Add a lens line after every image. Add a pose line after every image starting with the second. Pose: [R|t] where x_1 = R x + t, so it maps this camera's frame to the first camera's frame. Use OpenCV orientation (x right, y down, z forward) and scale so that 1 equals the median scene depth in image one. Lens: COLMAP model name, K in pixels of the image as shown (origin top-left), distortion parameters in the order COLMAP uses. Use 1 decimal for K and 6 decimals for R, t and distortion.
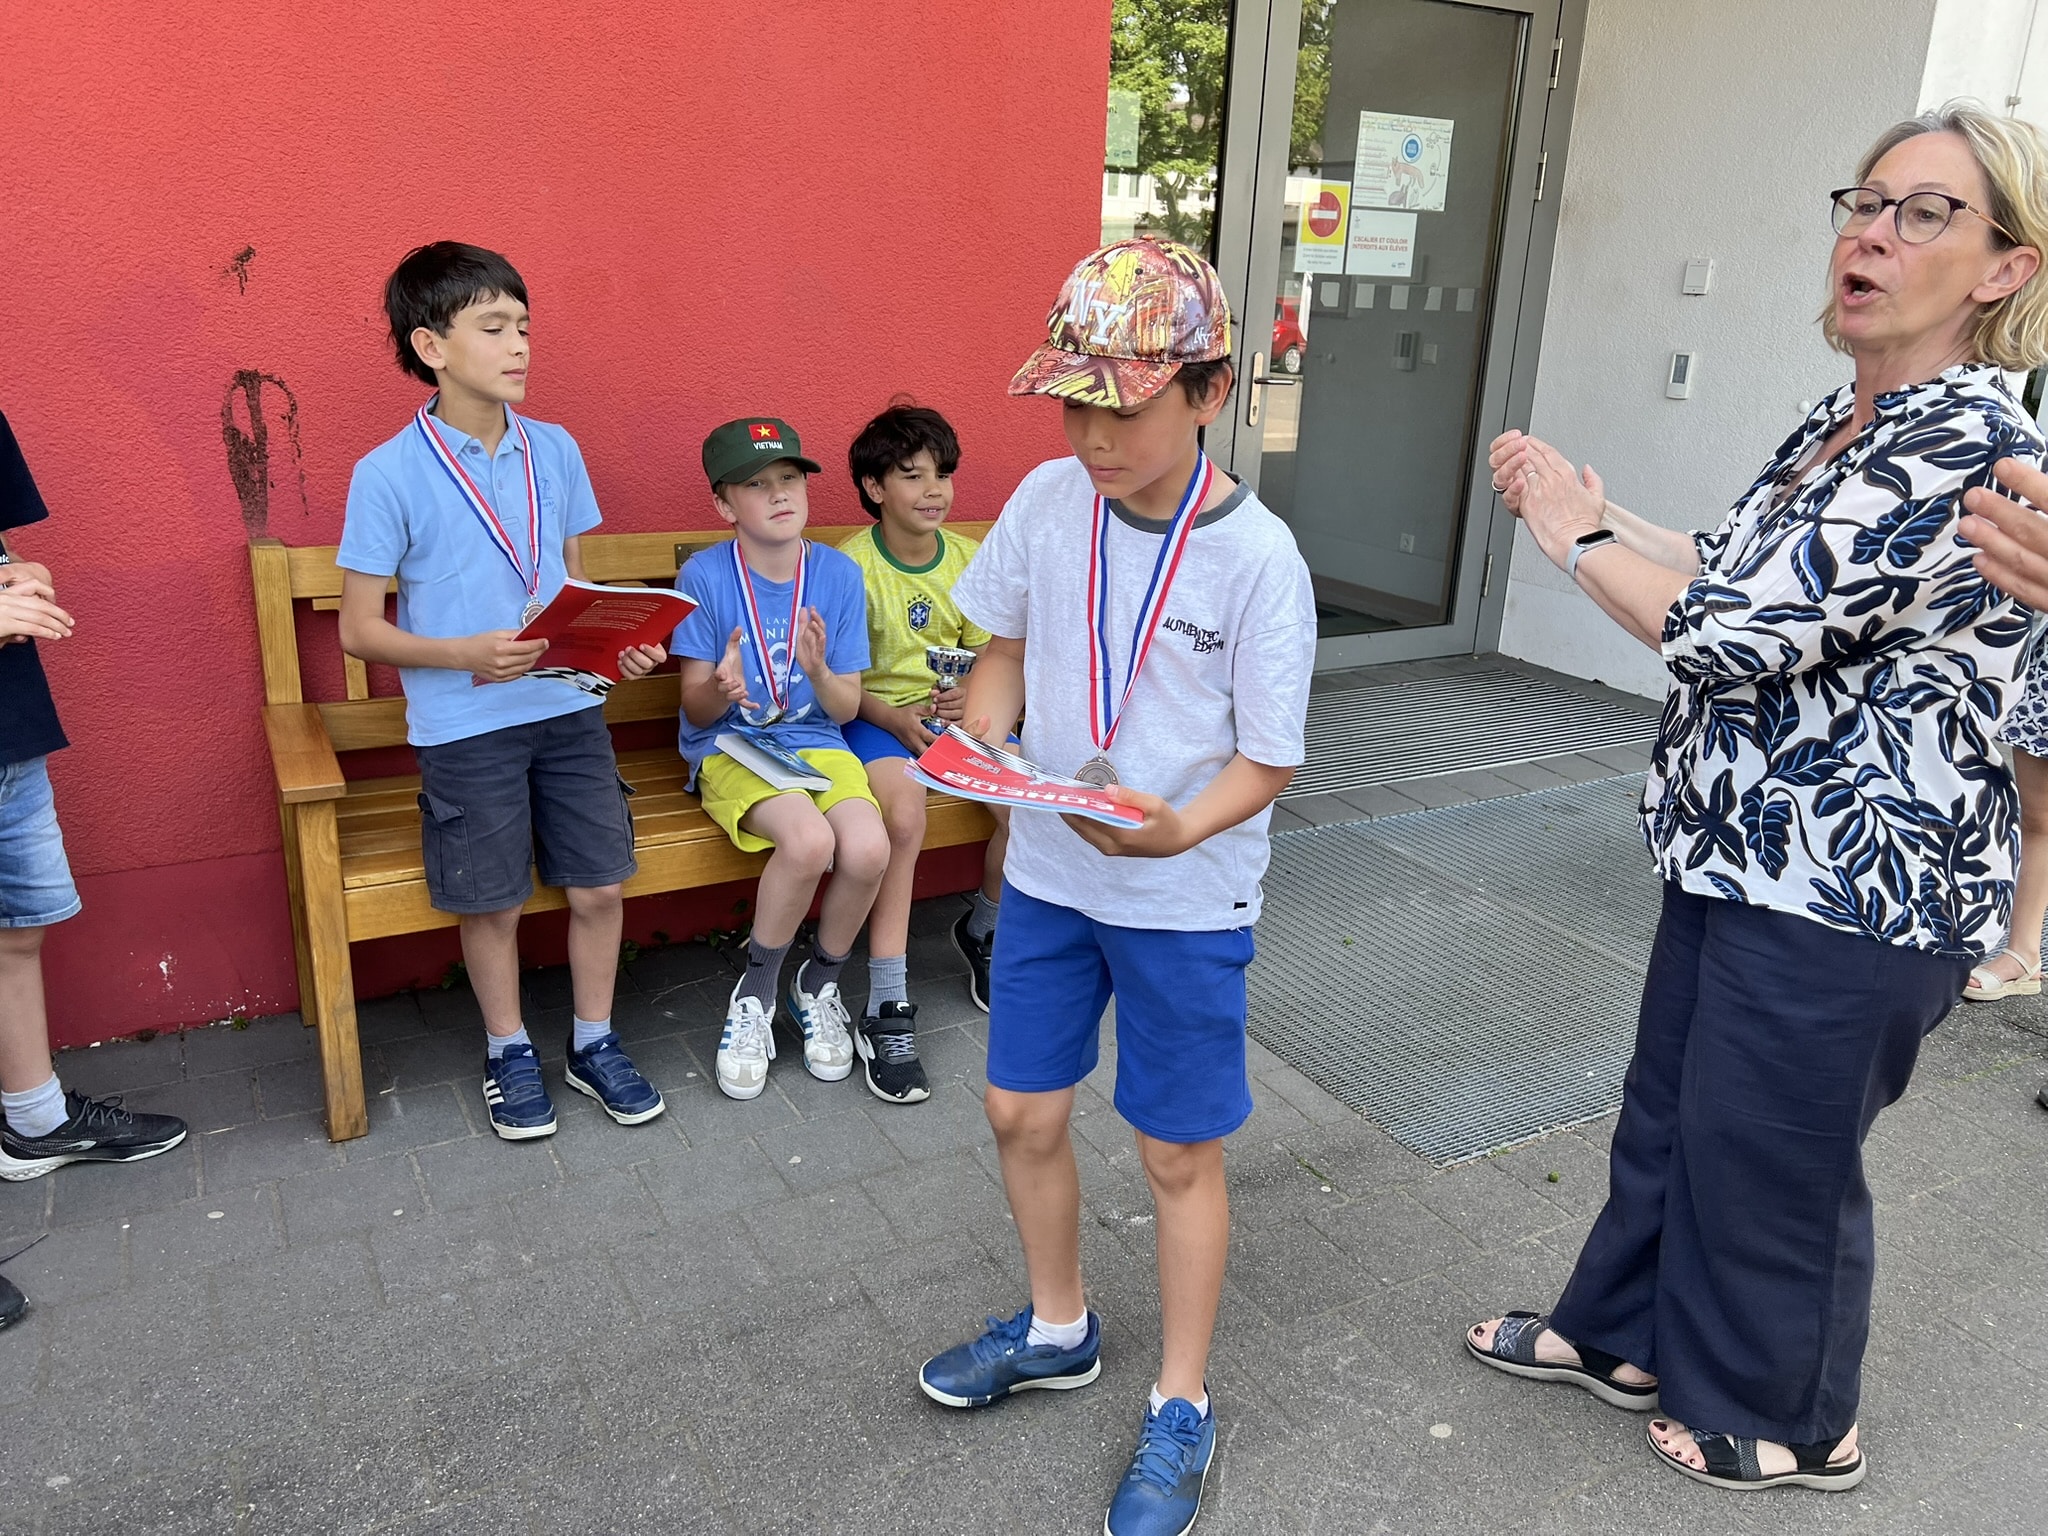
lens RADIAL K [[1513.2, 0, 1024.0], [0, 1513.2, 768.0], [0, 0, 1]] dist [0.050486, -0.044863]
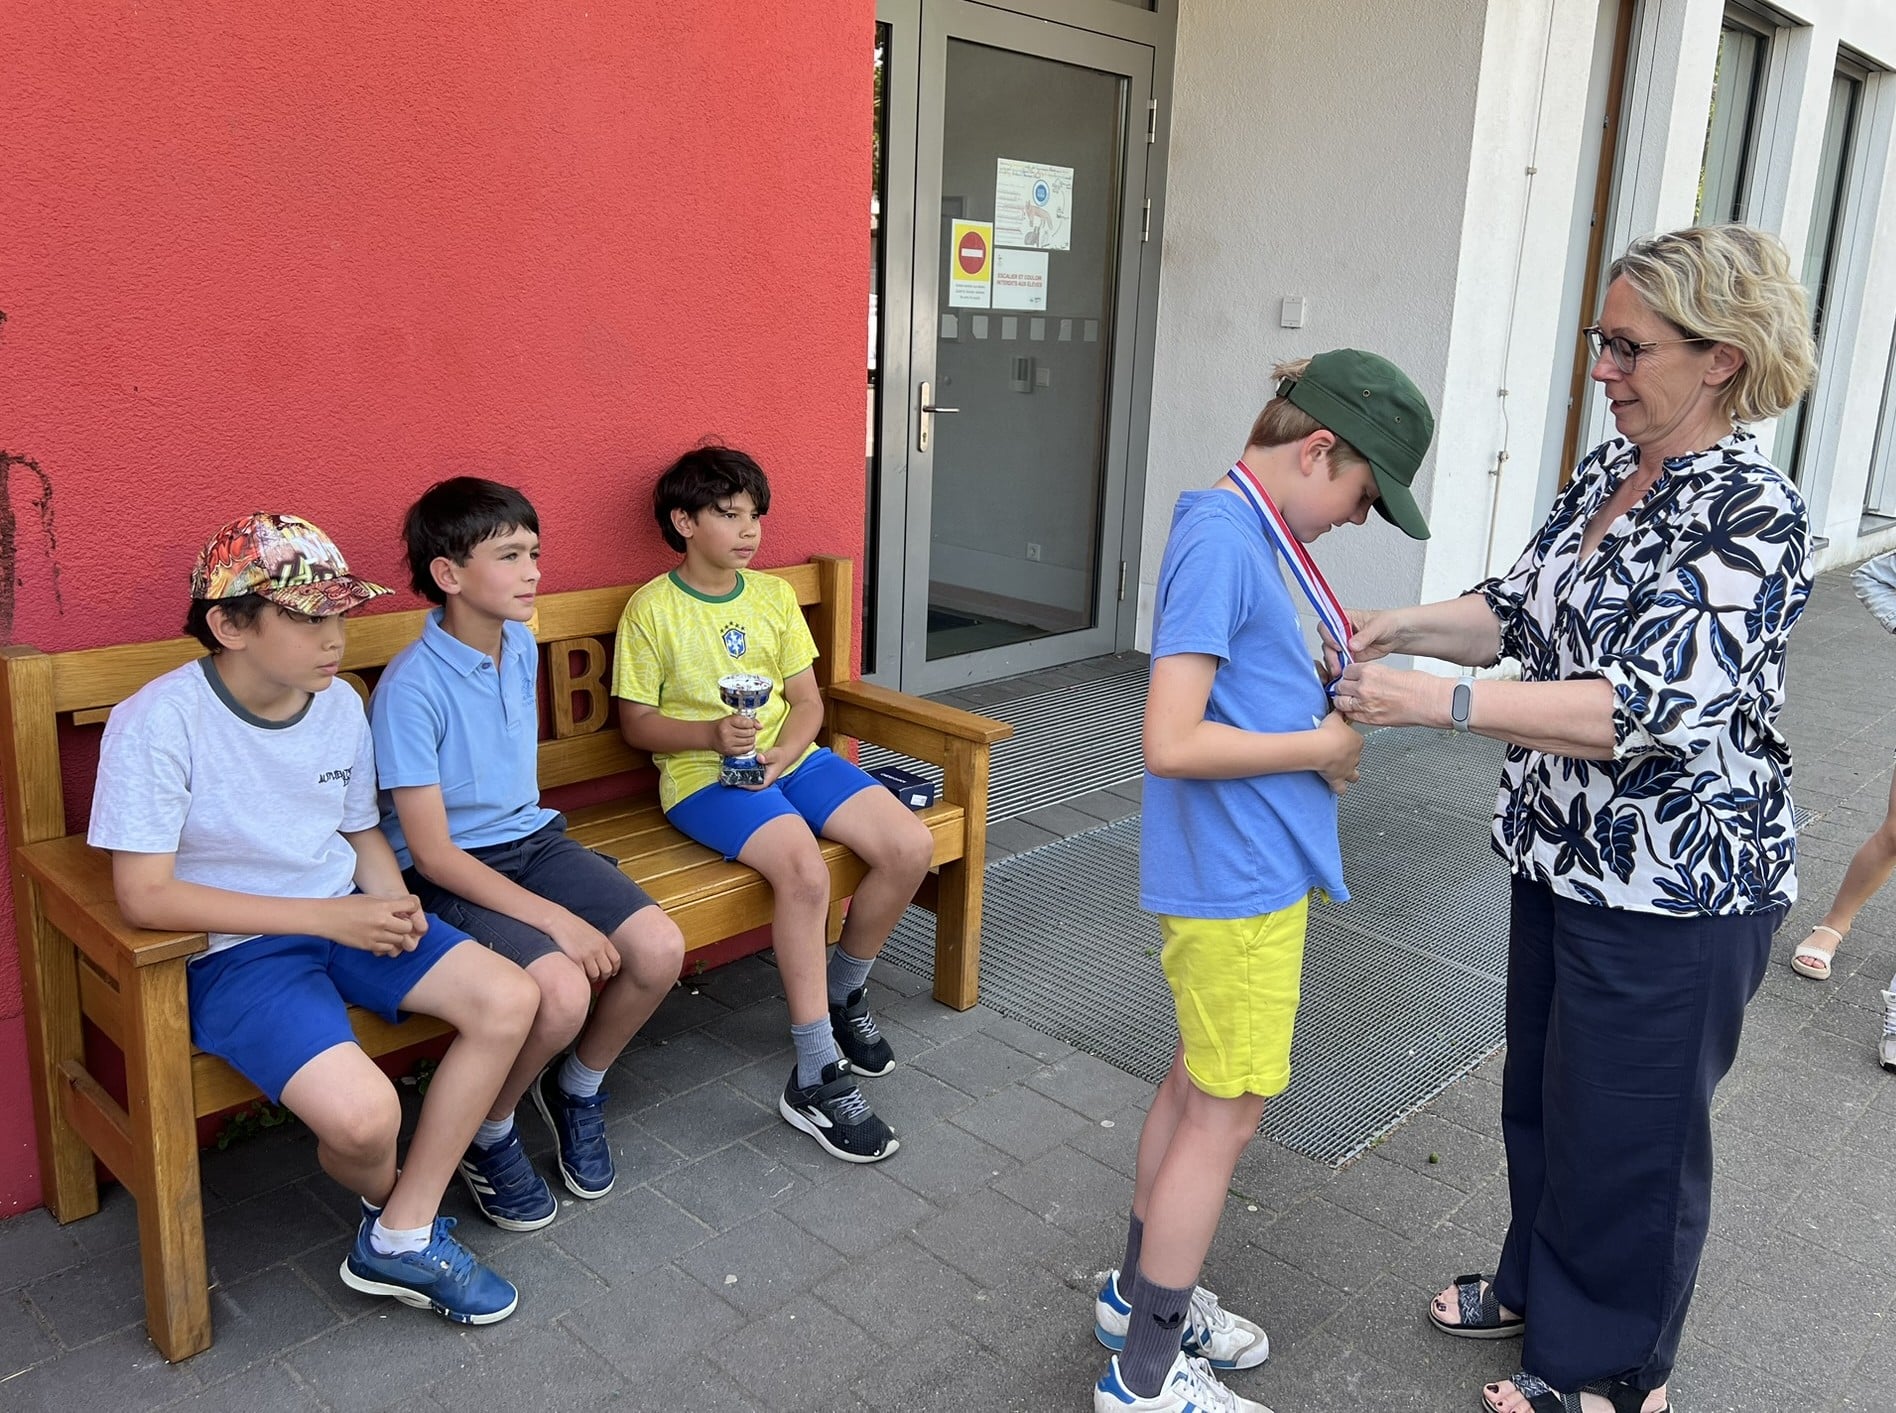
lens RADIAL K [[1518.2, 0, 1001.9], [0, 1518.2, 651.7], [0, 0, 1]] dist [0.060924, -0.058254]
pose [[0.949796, -0.066388, 0.305745, -0.214322], [0.088269, 0.994389, -0.058293, -0.044328], [-0.300160, 0.082355, 0.950327, 0.026656]]
